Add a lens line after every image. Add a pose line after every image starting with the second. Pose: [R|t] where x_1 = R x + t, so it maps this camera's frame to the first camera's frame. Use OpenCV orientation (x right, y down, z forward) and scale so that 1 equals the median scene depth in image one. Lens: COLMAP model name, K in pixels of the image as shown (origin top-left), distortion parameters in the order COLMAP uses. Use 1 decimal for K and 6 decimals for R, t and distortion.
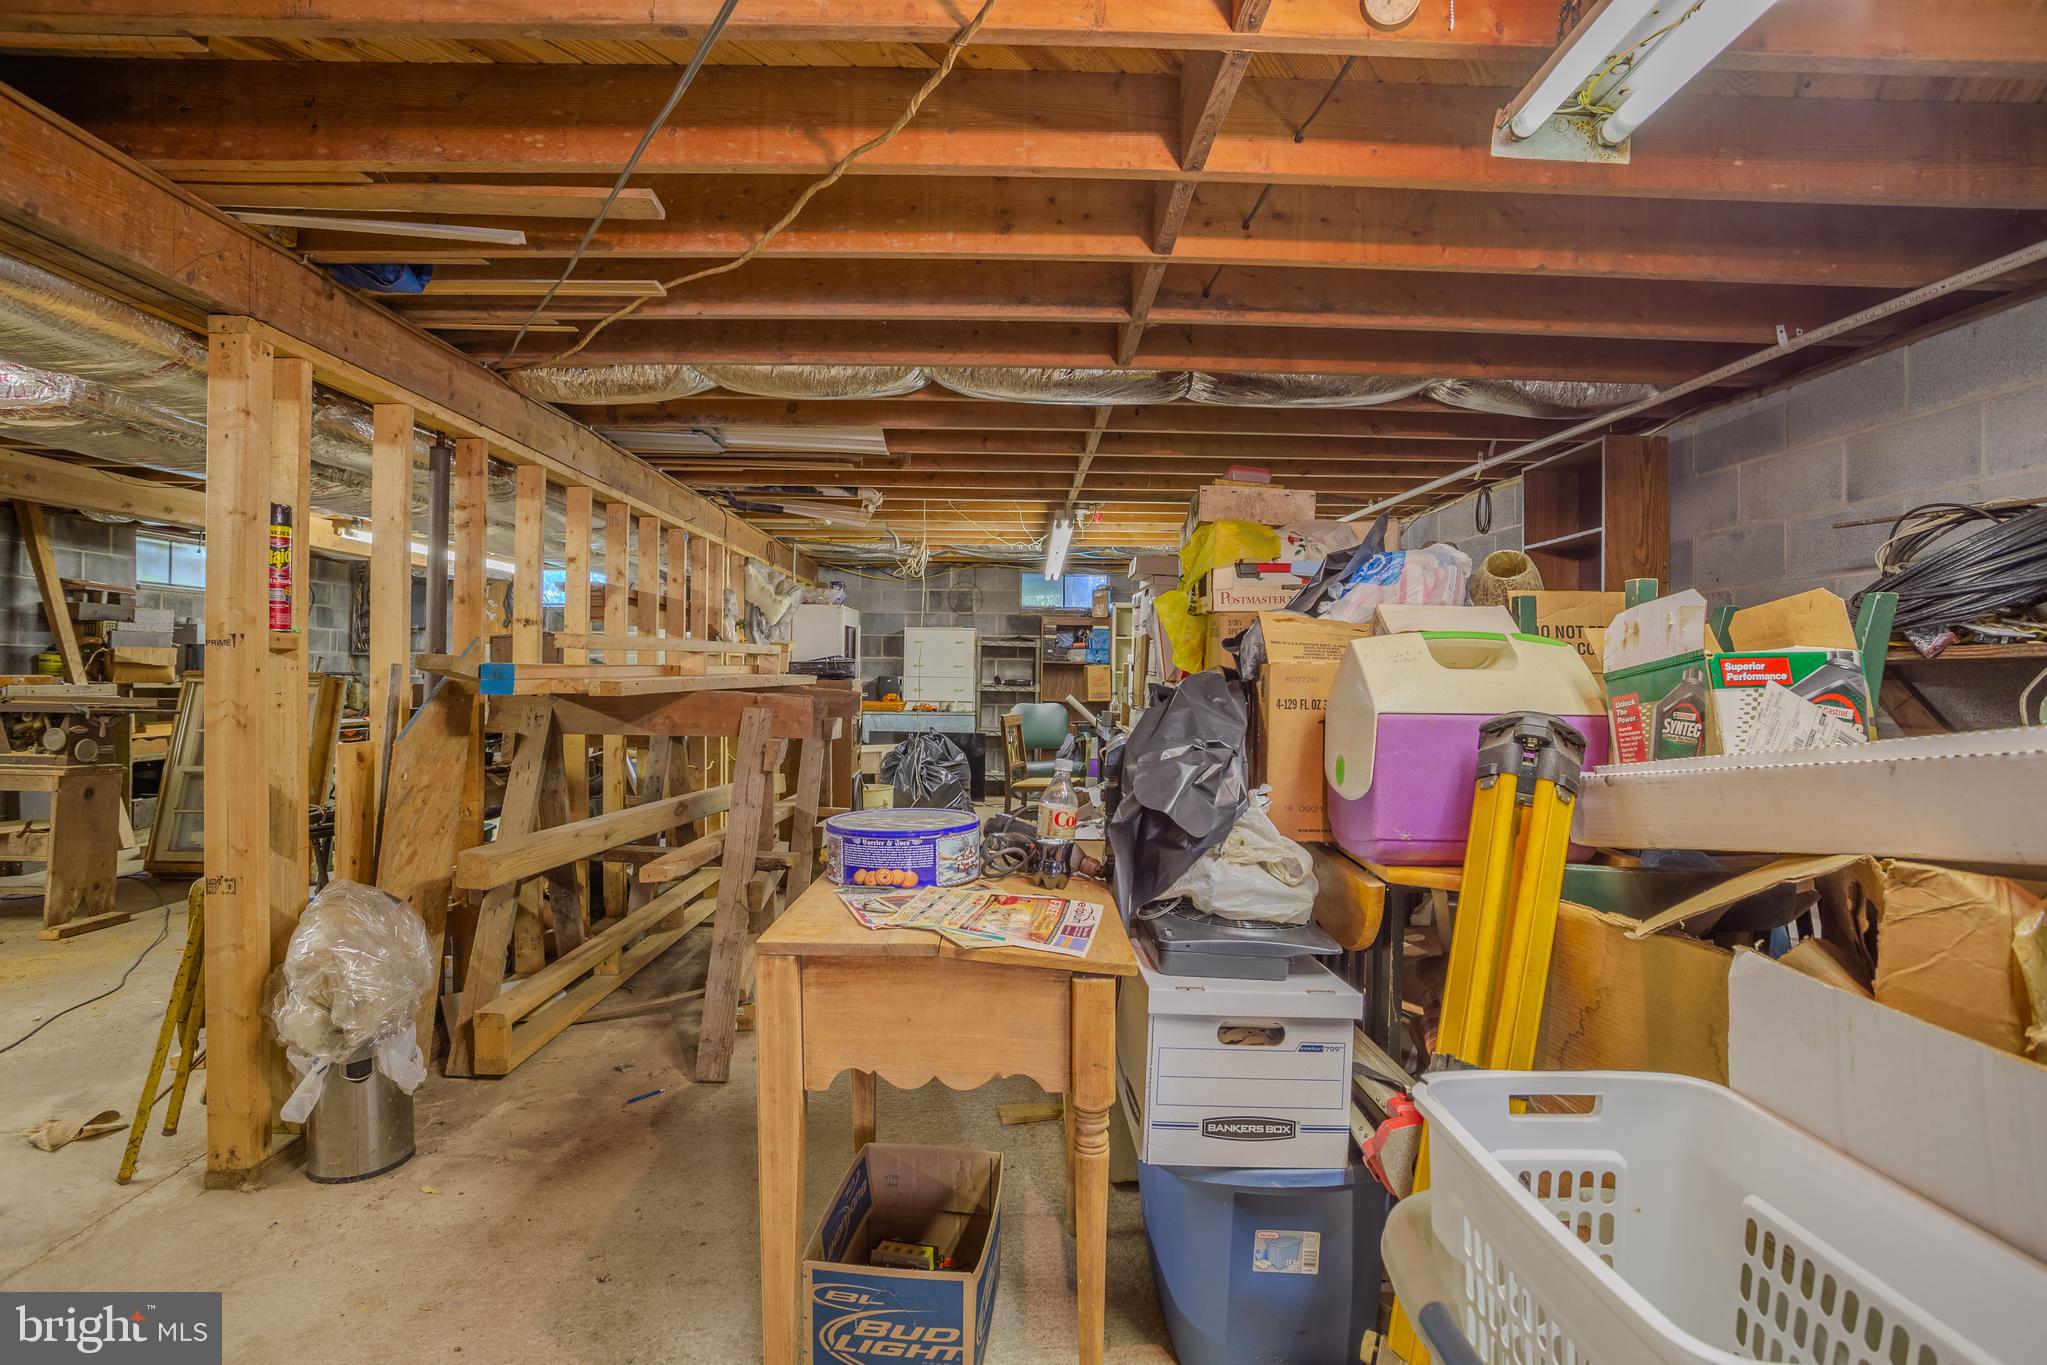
lens RADIAL K [[1048.1, 0, 1006.4], [0, 1048.1, 678.5], [0, 0, 1]] dist [-0.060140, 0.033091]
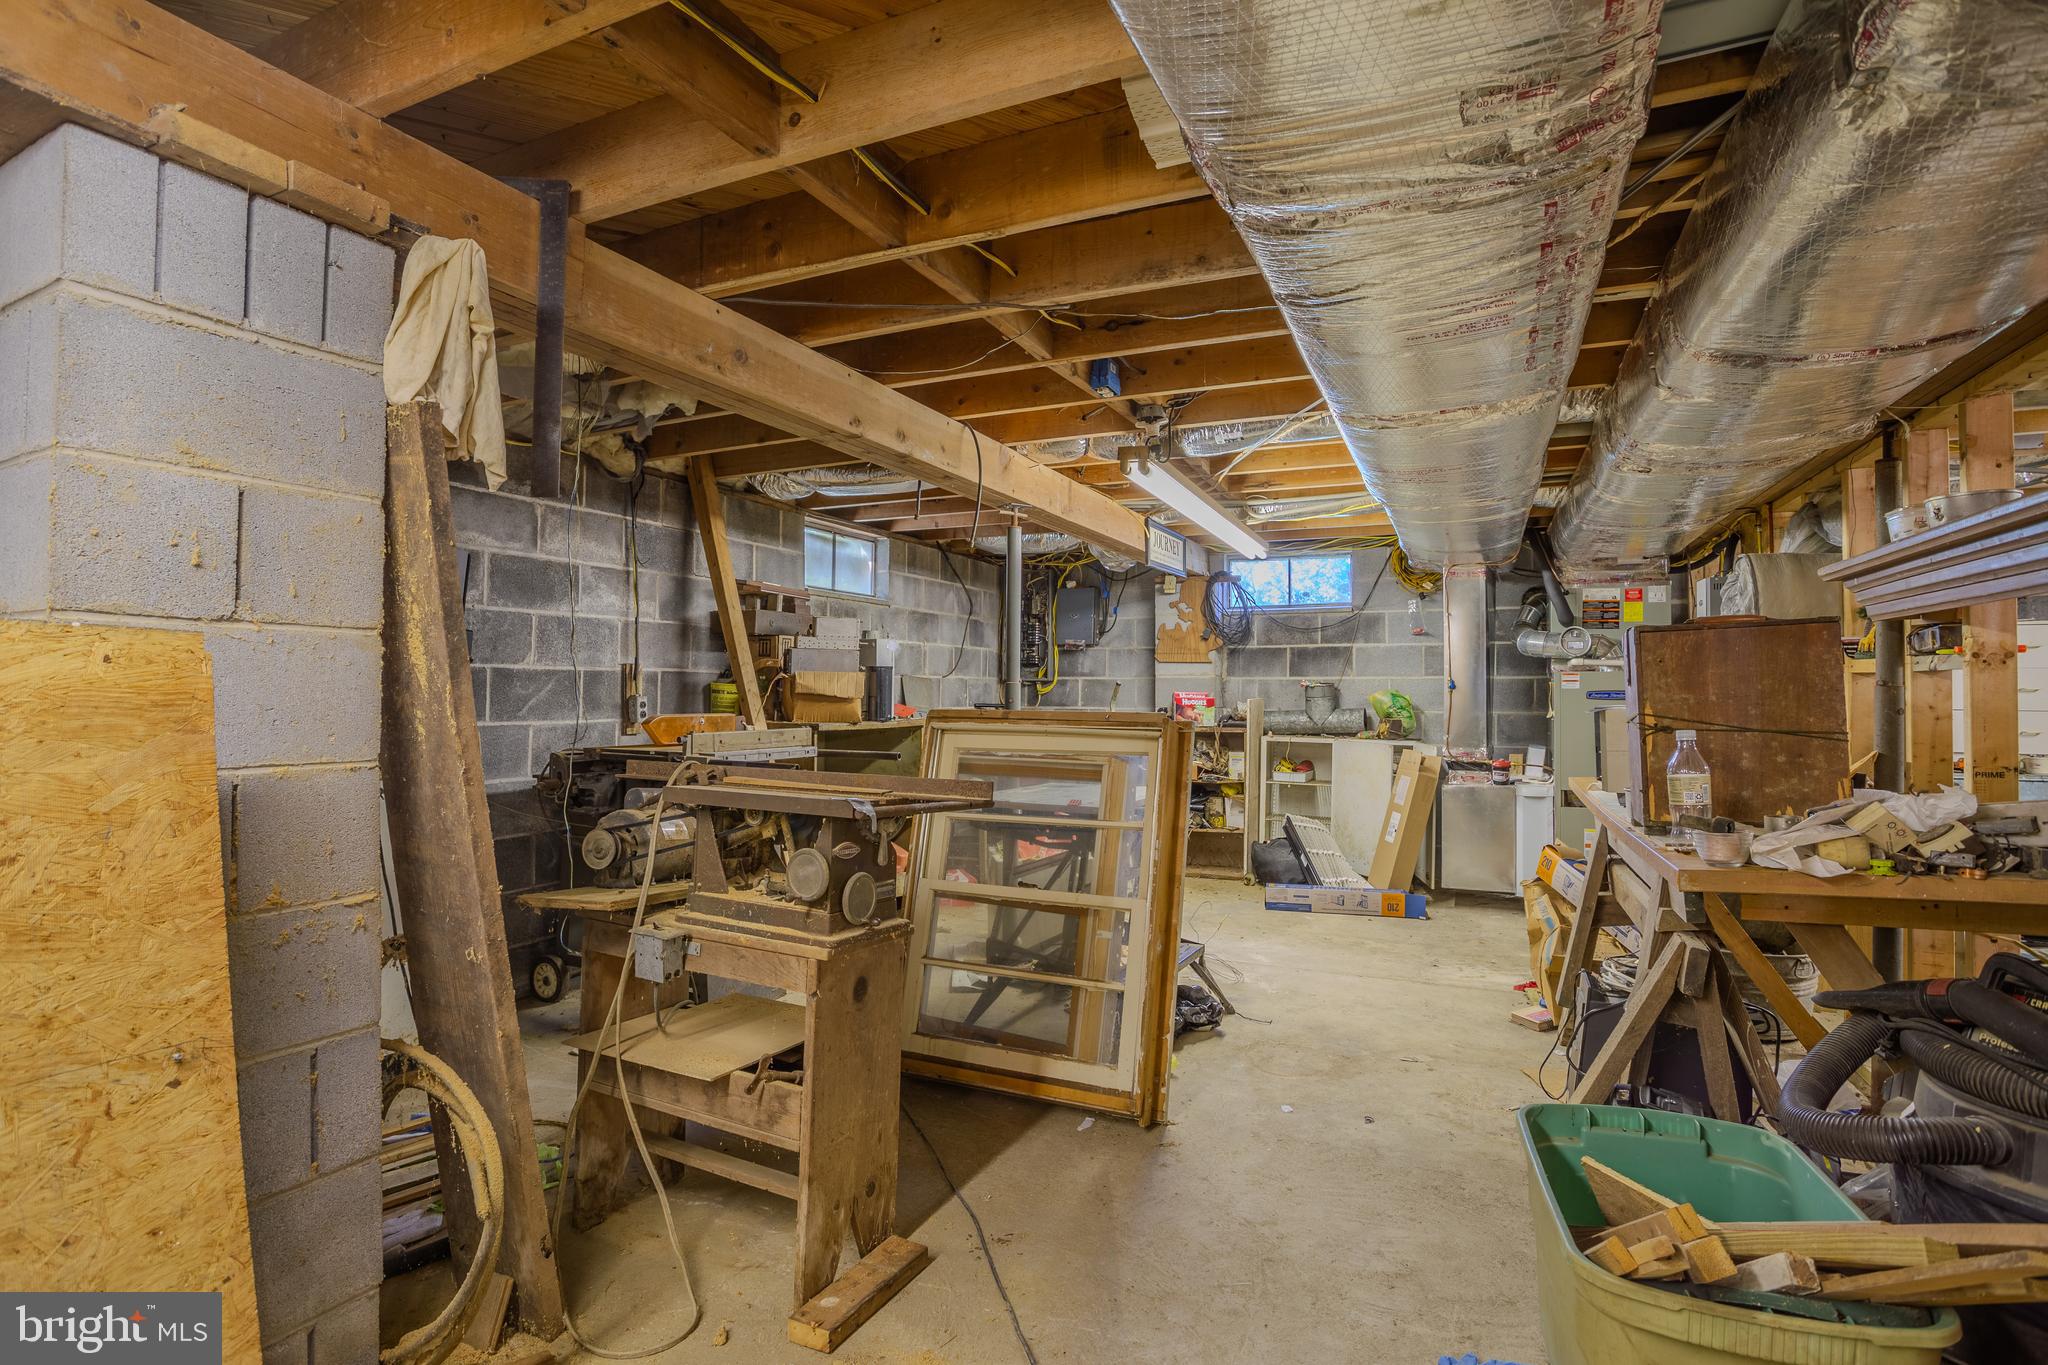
lens RADIAL K [[1048.6, 0, 1006.9], [0, 1048.6, 678.5], [0, 0, 1]] dist [-0.060140, 0.033091]
pose [[0.904473, -0.012031, -0.426362, -0.445799], [0.002927, 0.999754, -0.022003, -0.010201], [0.426521, 0.018653, 0.904285, 0.421483]]
